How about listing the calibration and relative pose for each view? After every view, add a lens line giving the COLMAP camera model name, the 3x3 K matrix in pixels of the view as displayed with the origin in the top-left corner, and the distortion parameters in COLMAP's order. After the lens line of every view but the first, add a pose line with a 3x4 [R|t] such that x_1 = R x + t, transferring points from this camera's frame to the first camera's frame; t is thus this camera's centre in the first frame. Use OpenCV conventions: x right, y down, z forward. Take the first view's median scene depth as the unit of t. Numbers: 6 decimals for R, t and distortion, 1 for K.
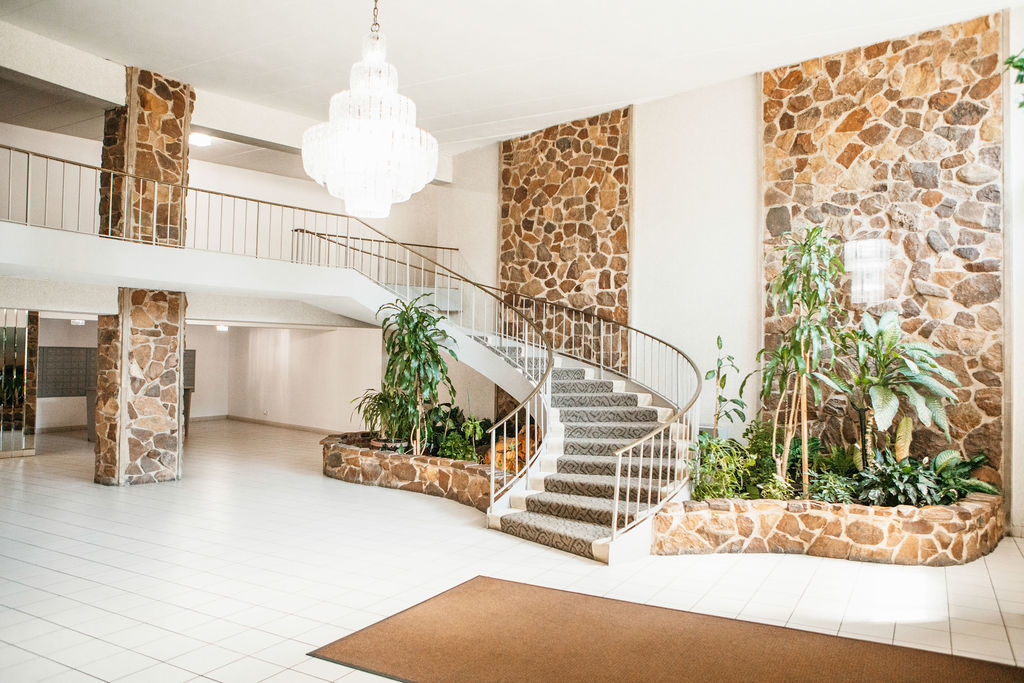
lens RADIAL K [[741.7, 0, 512.0], [0, 741.7, 341.5], [0, 0, 1]] dist [-0.089034, 0.080188]
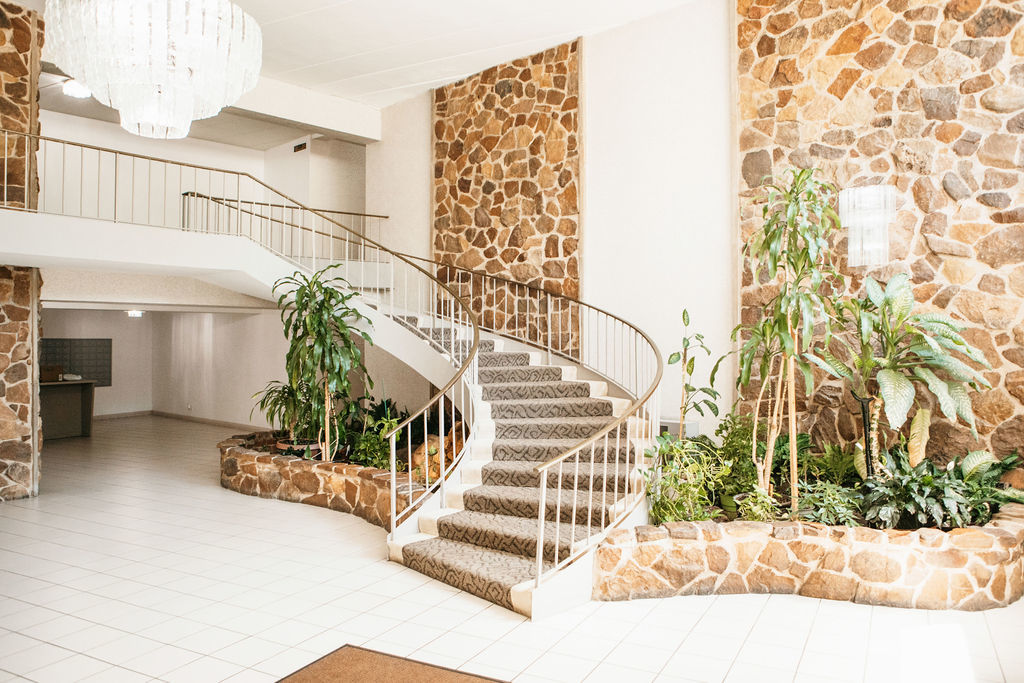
lens RADIAL K [[741.7, 0, 512.0], [0, 741.7, 341.5], [0, 0, 1]] dist [-0.089034, 0.080188]
pose [[0.999518, -0.015802, 0.026710, 0.071434], [0.015232, 0.999655, 0.021405, 0.007140], [-0.027039, -0.020988, 0.999414, 0.203104]]
